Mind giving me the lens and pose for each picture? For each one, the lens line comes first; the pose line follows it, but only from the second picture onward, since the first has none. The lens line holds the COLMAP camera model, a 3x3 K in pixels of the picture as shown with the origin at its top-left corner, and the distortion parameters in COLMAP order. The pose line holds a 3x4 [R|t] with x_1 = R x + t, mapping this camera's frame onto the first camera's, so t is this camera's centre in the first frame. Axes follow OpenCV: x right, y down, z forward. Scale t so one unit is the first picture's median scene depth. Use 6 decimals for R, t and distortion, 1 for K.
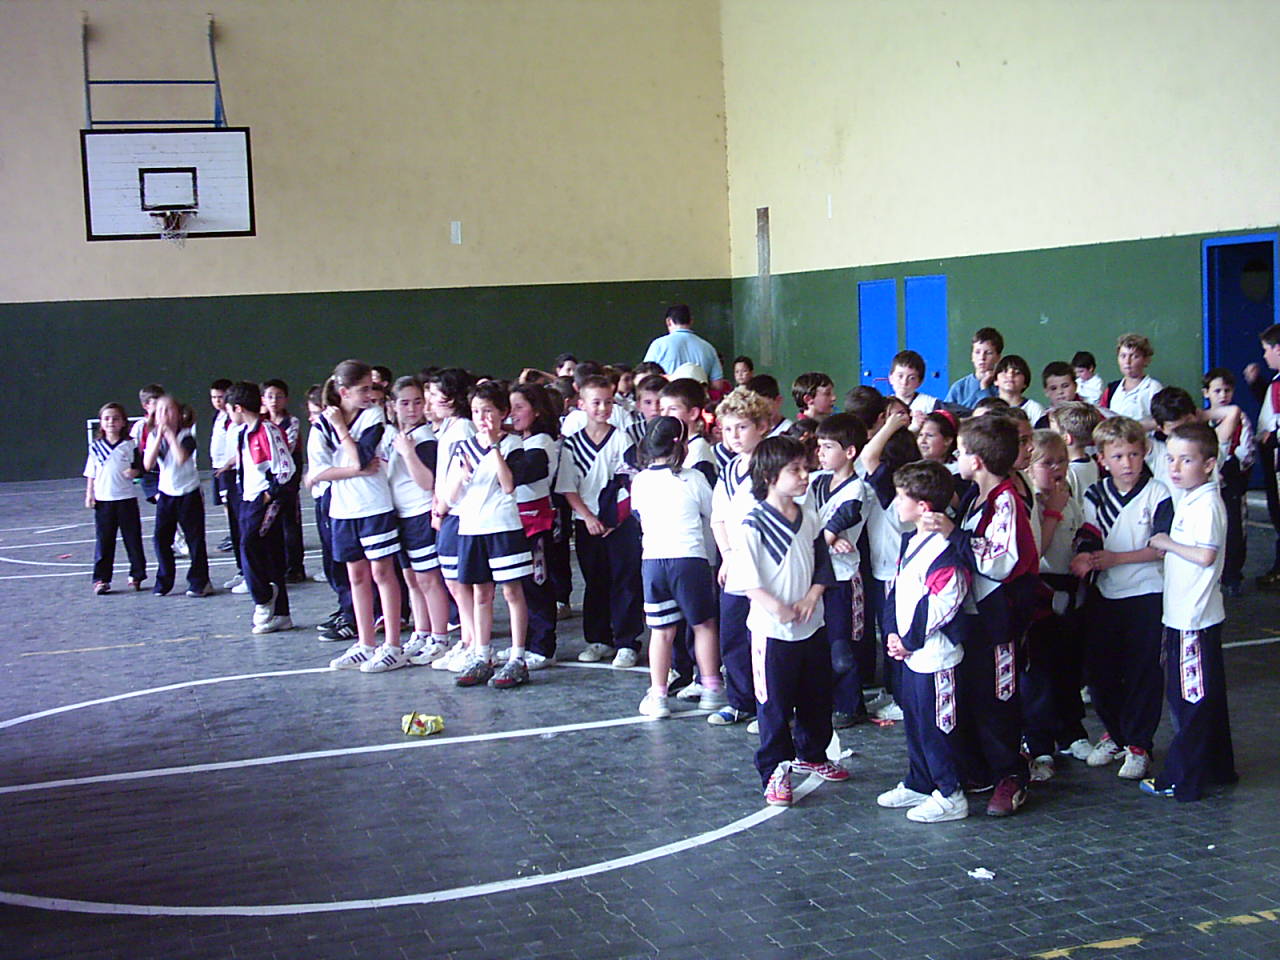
lens RADIAL K [[1639.3, 0, 586.7], [0, 1639.3, 479.3], [0, 0, 1]] dist [-0.046776, -0.022855]
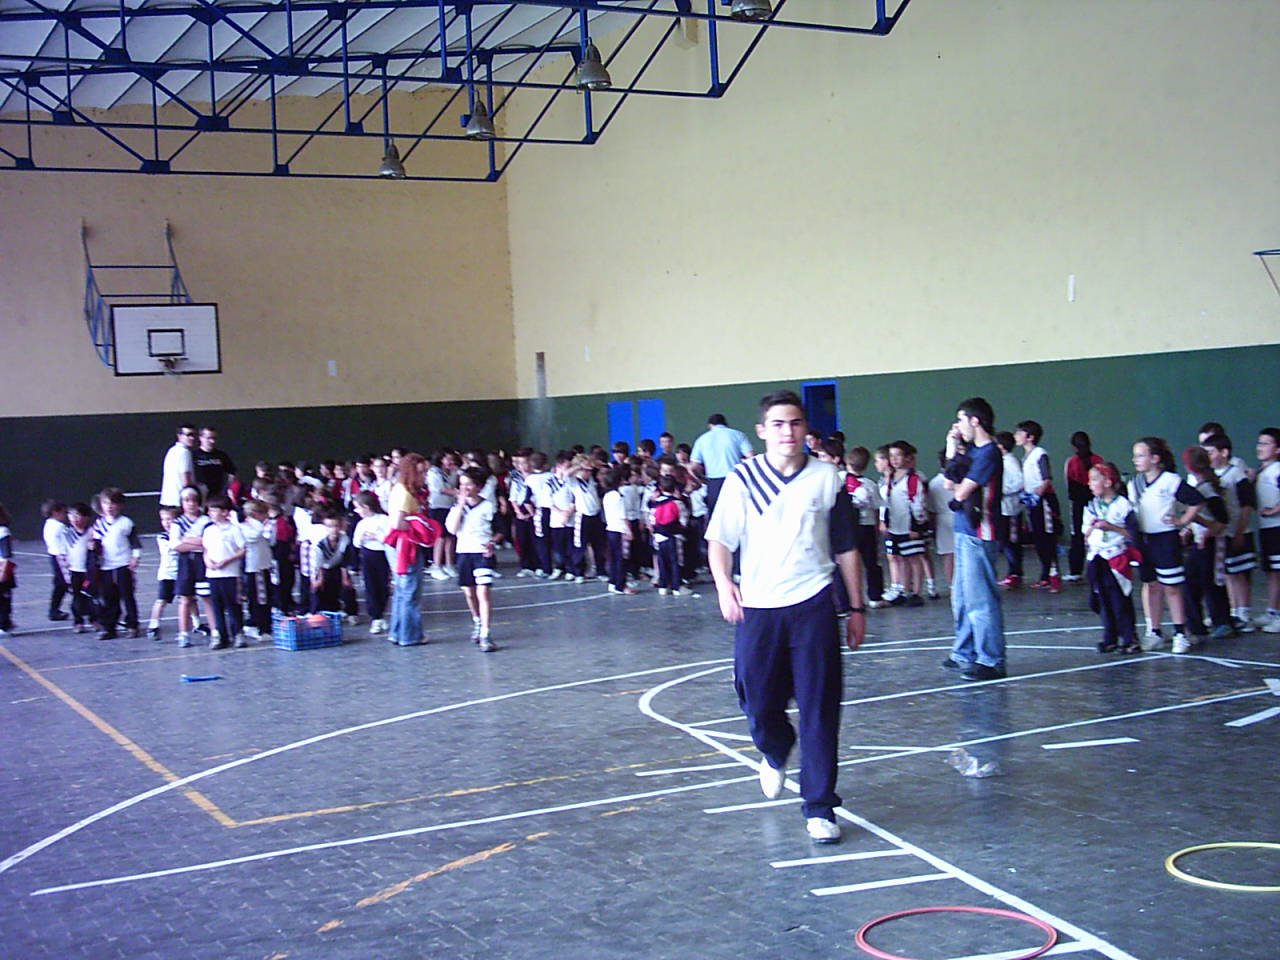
lens RADIAL K [[1745.8, 0, 640.0], [0, 1745.8, 480.0], [0, 0, 1]] dist [-0.083647, 0.100665]
pose [[0.978903, -0.007895, 0.204172, -0.138716], [0.021502, 0.997685, -0.064514, 0.058362], [-0.203190, 0.067543, 0.976807, -0.603282]]
